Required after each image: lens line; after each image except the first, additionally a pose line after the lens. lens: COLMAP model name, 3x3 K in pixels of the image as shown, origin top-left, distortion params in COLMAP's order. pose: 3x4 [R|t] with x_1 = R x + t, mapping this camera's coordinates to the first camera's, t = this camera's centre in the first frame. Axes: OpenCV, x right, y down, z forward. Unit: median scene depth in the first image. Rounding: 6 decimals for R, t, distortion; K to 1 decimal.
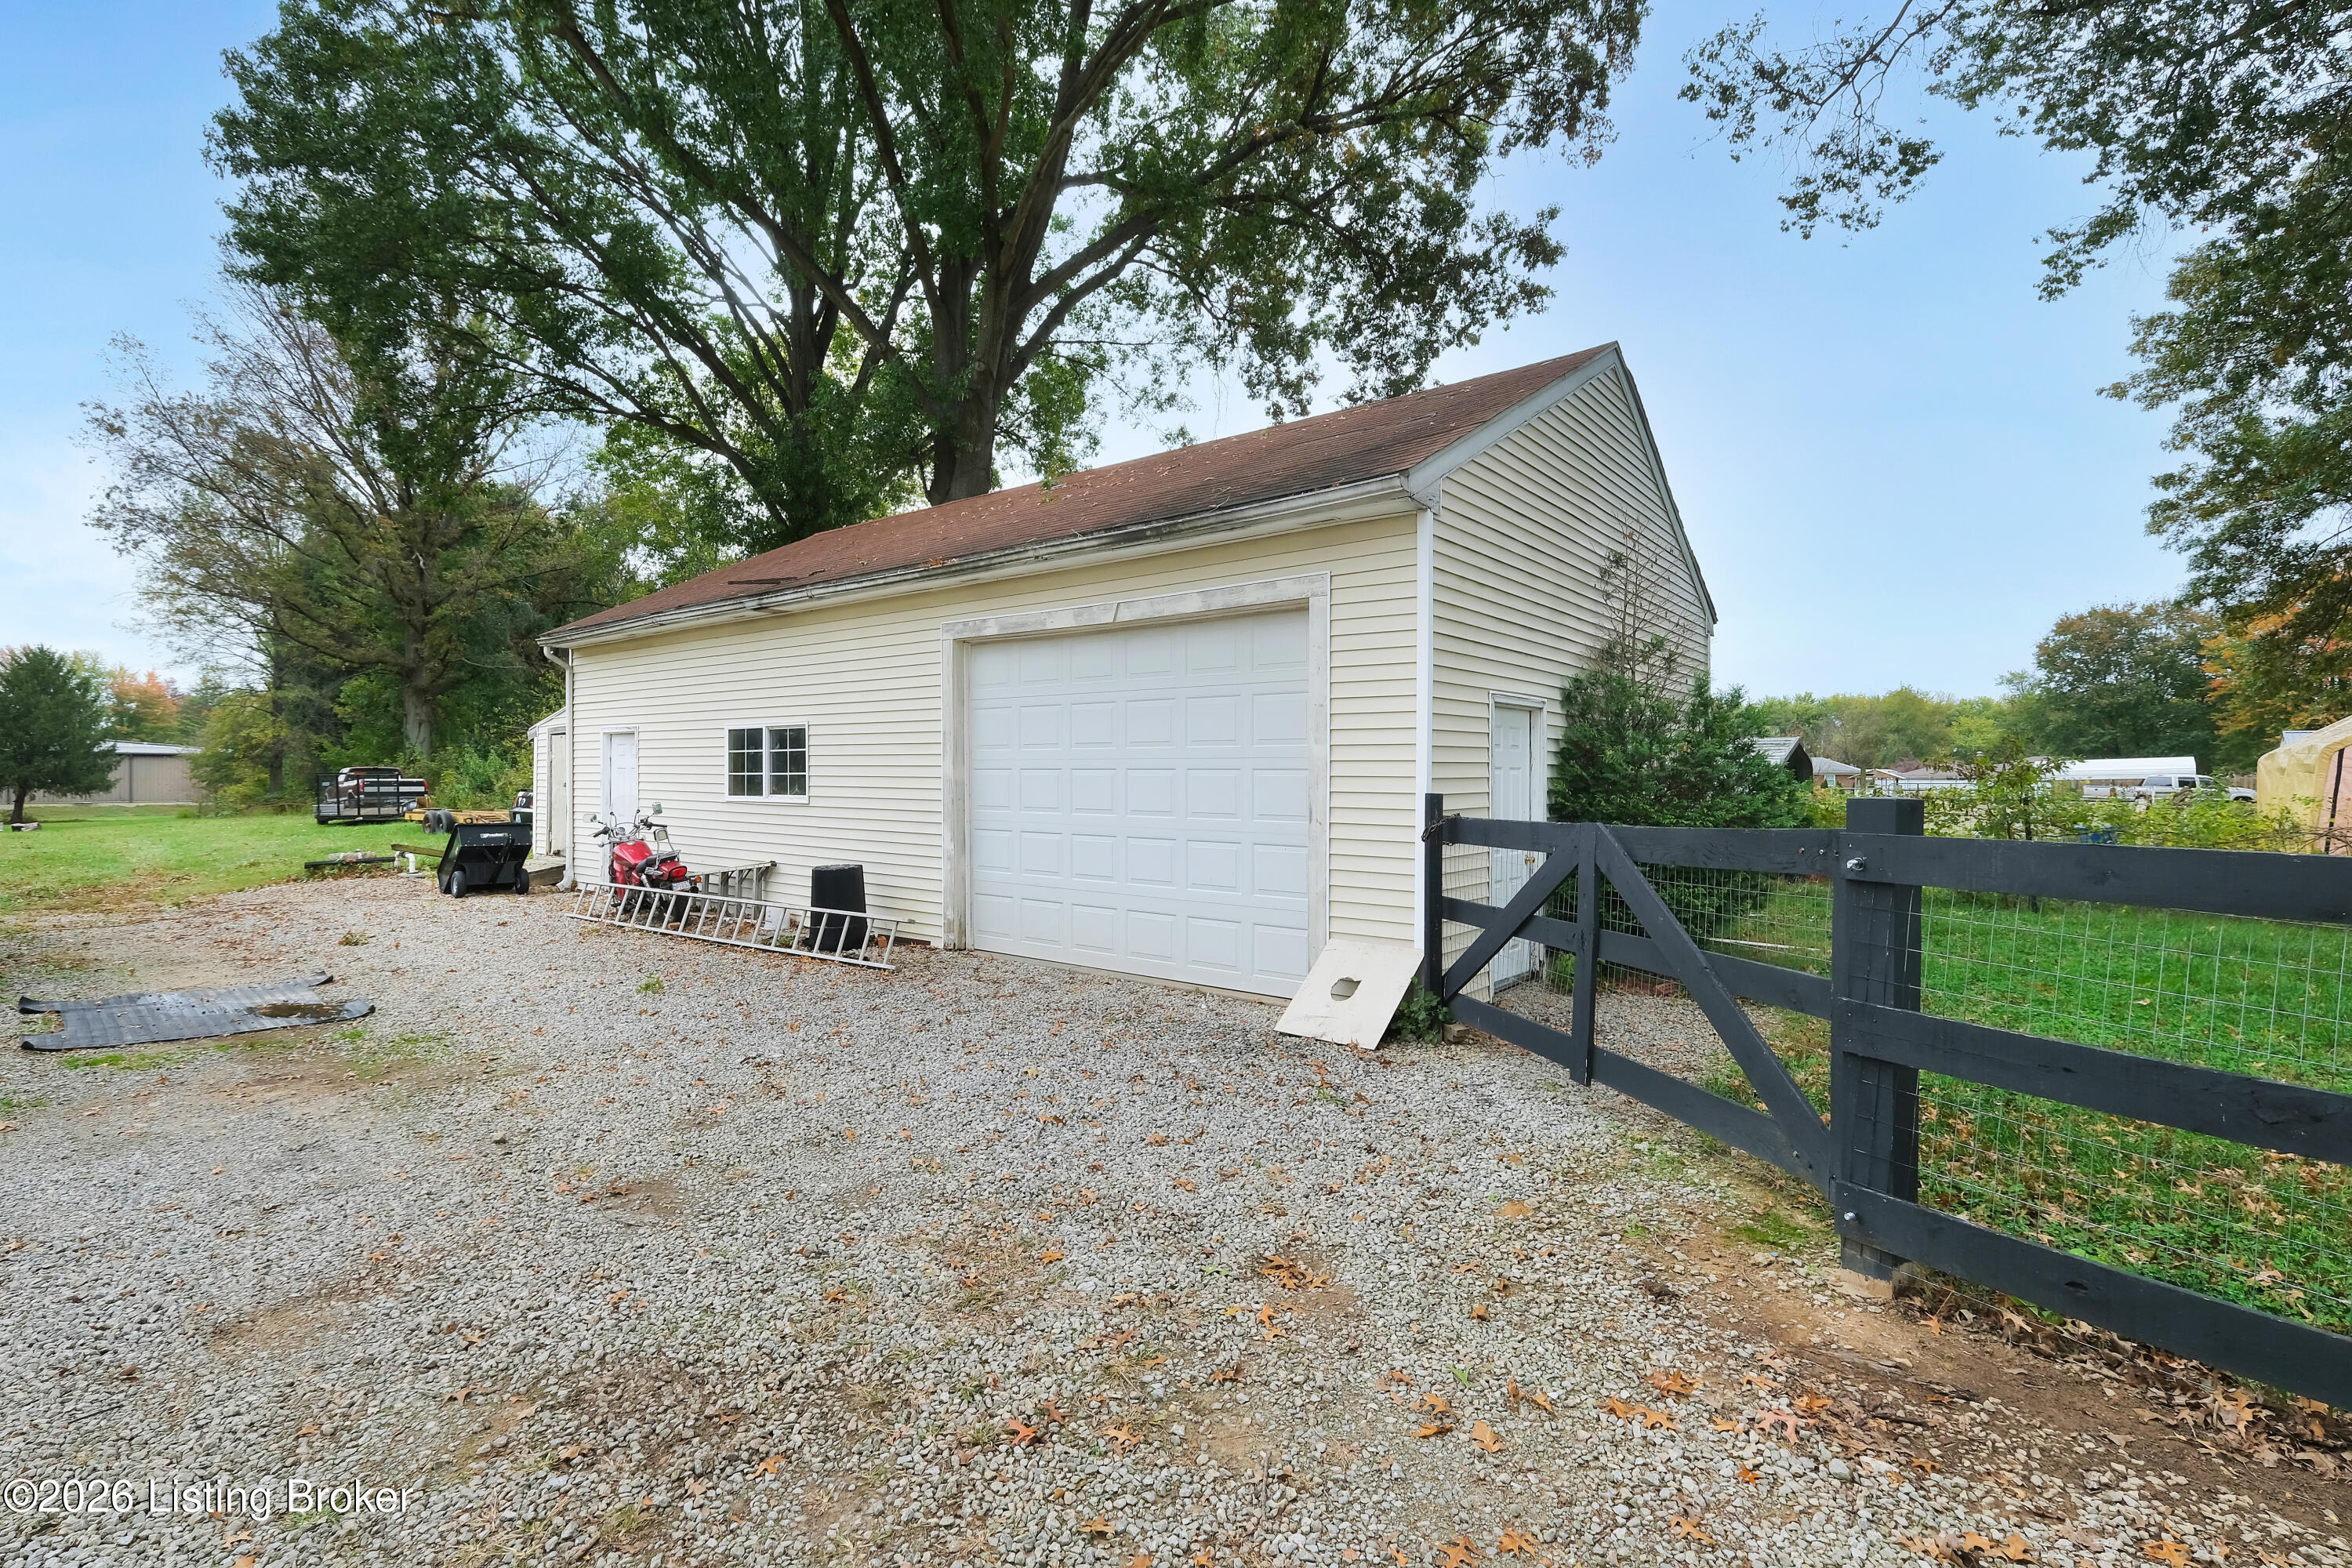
lens RADIAL K [[1034.9, 0, 1178.6], [0, 1034.9, 773.2], [0, 0, 1]] dist [0.000791, 0.000112]
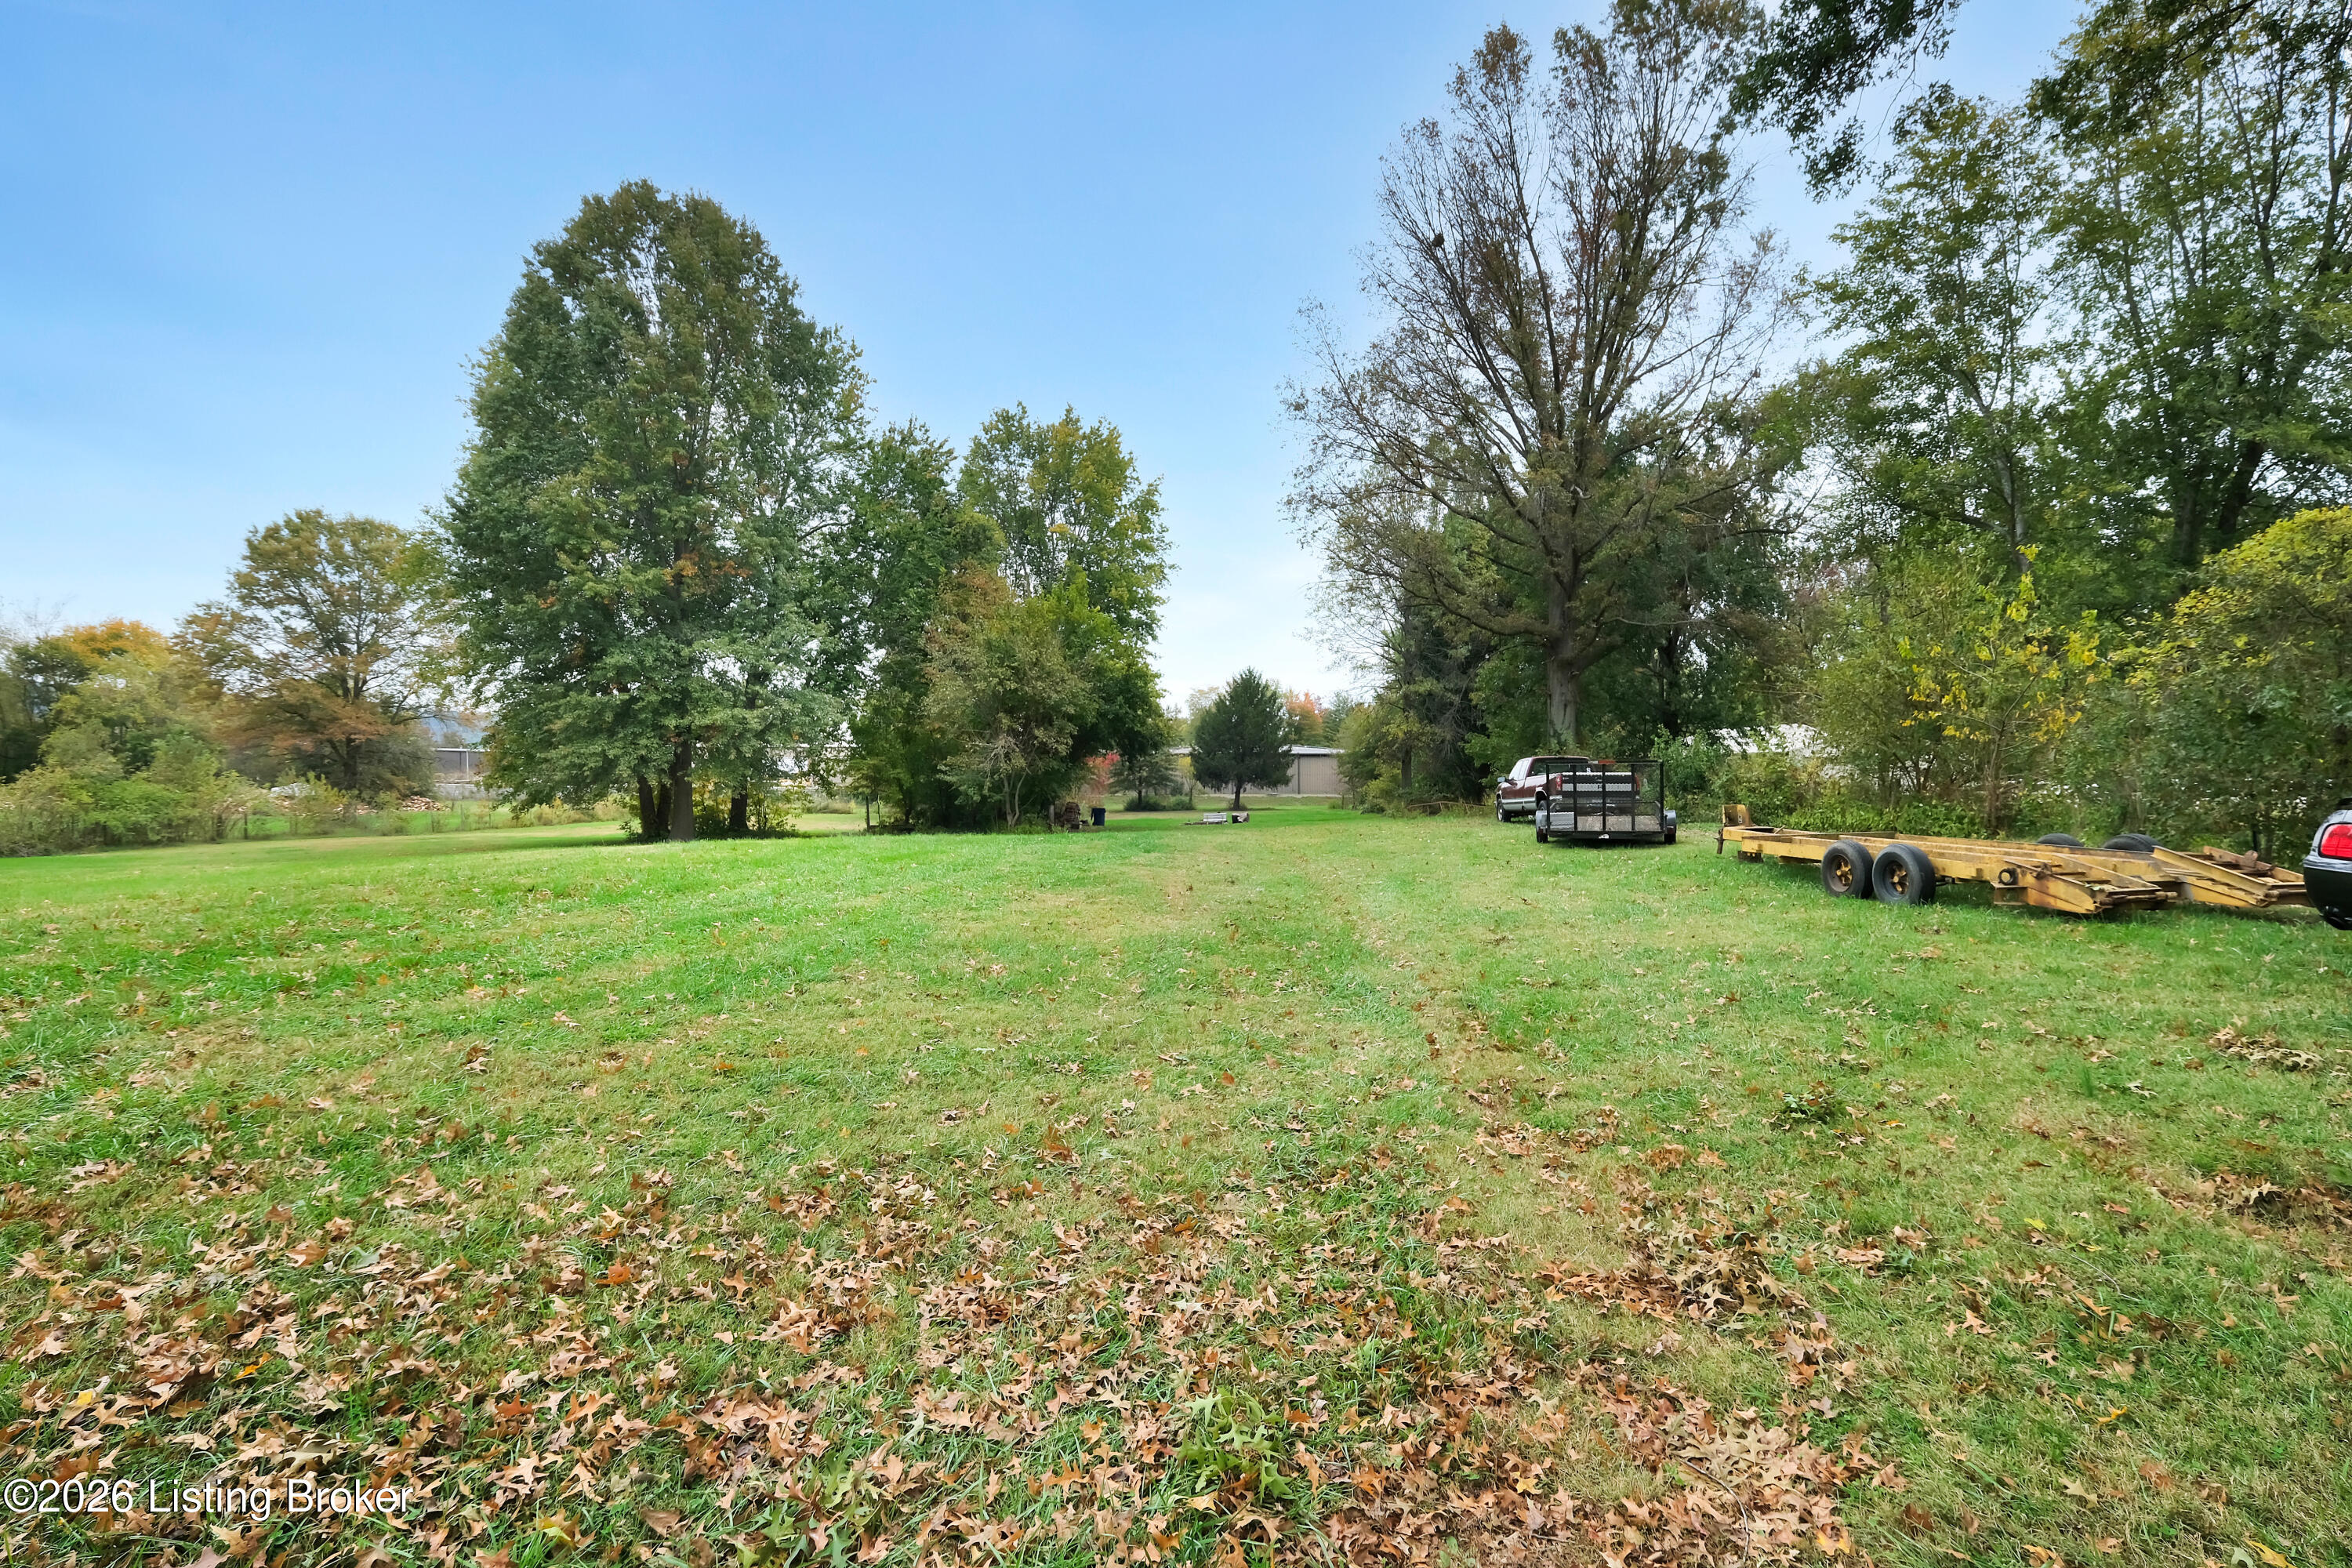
lens RADIAL K [[1034.9, 0, 1178.6], [0, 1034.9, 773.2], [0, 0, 1]] dist [0.000791, 0.000112]
pose [[0.620885, 0.000324, -0.783902, -0.210960], [0.000774, 0.999999, 0.001026, 0.002806], [0.783901, -0.001244, 0.620884, 0.193342]]
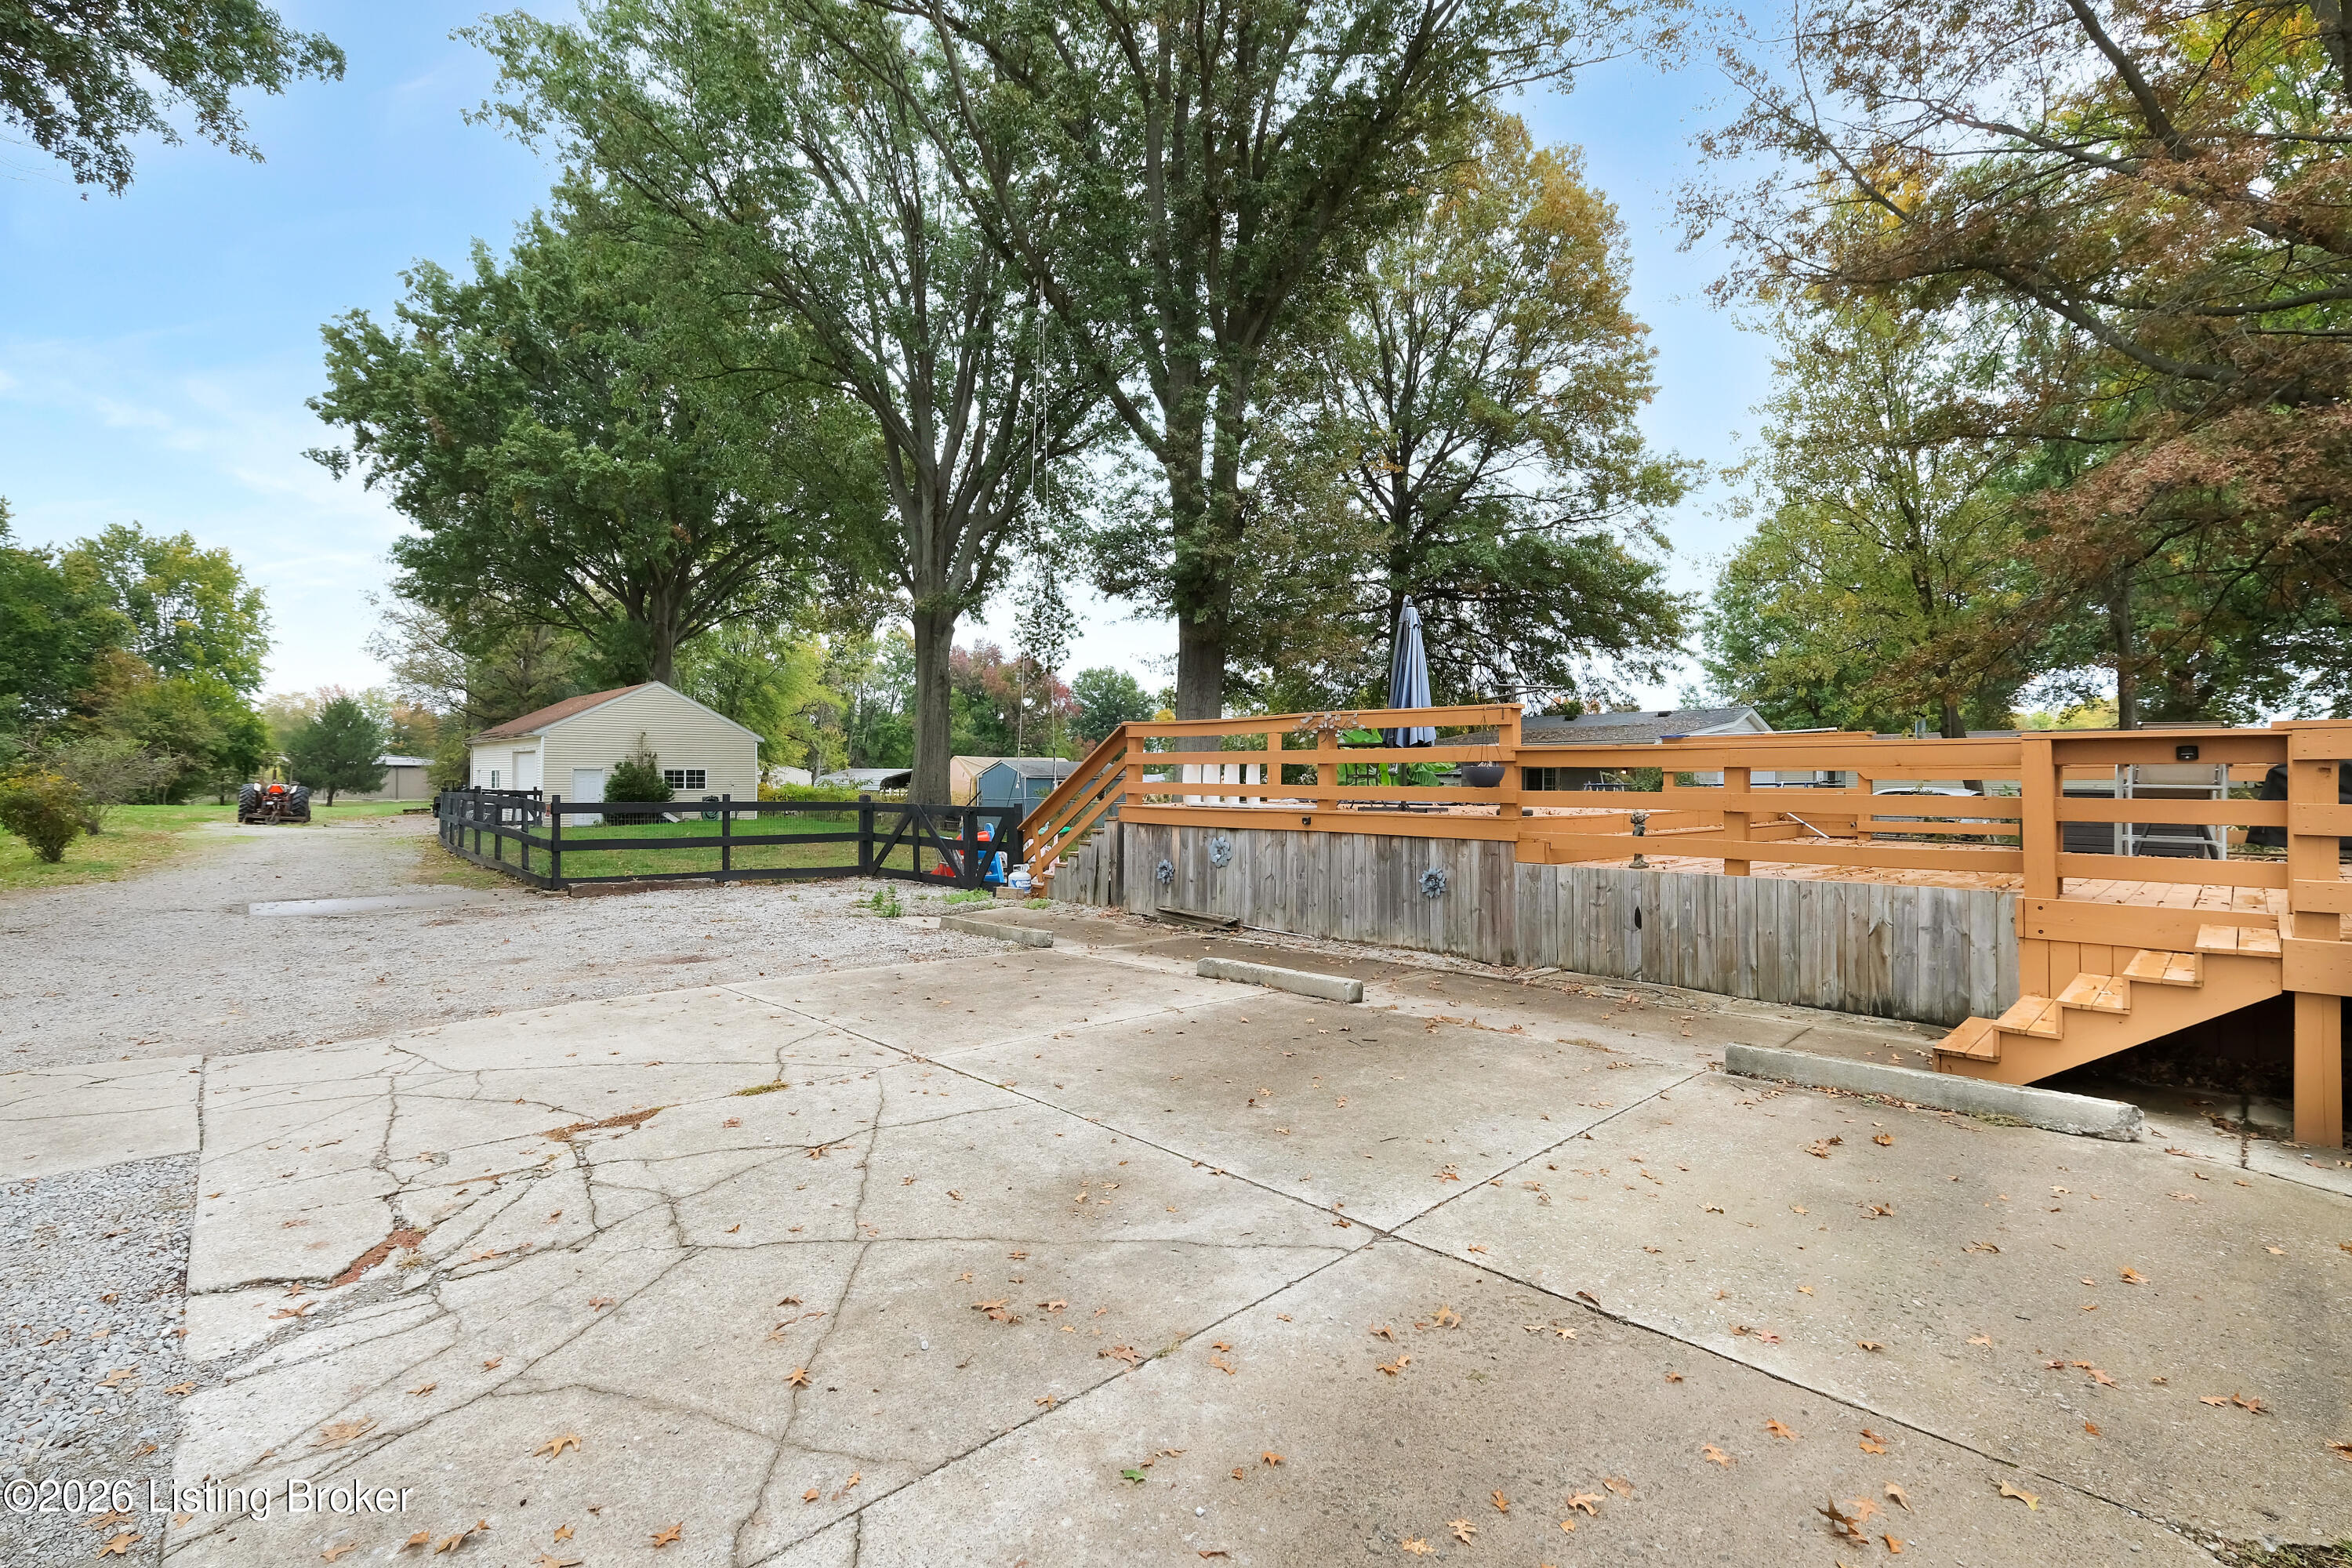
lens RADIAL K [[1034.9, 0, 1178.6], [0, 1034.9, 773.2], [0, 0, 1]] dist [0.000791, 0.000112]
pose [[0.987686, 0.000495, -0.156448, 0.406984], [-0.001746, 0.999968, -0.007863, 0.001782], [0.156439, 0.008039, 0.987655, -0.356992]]
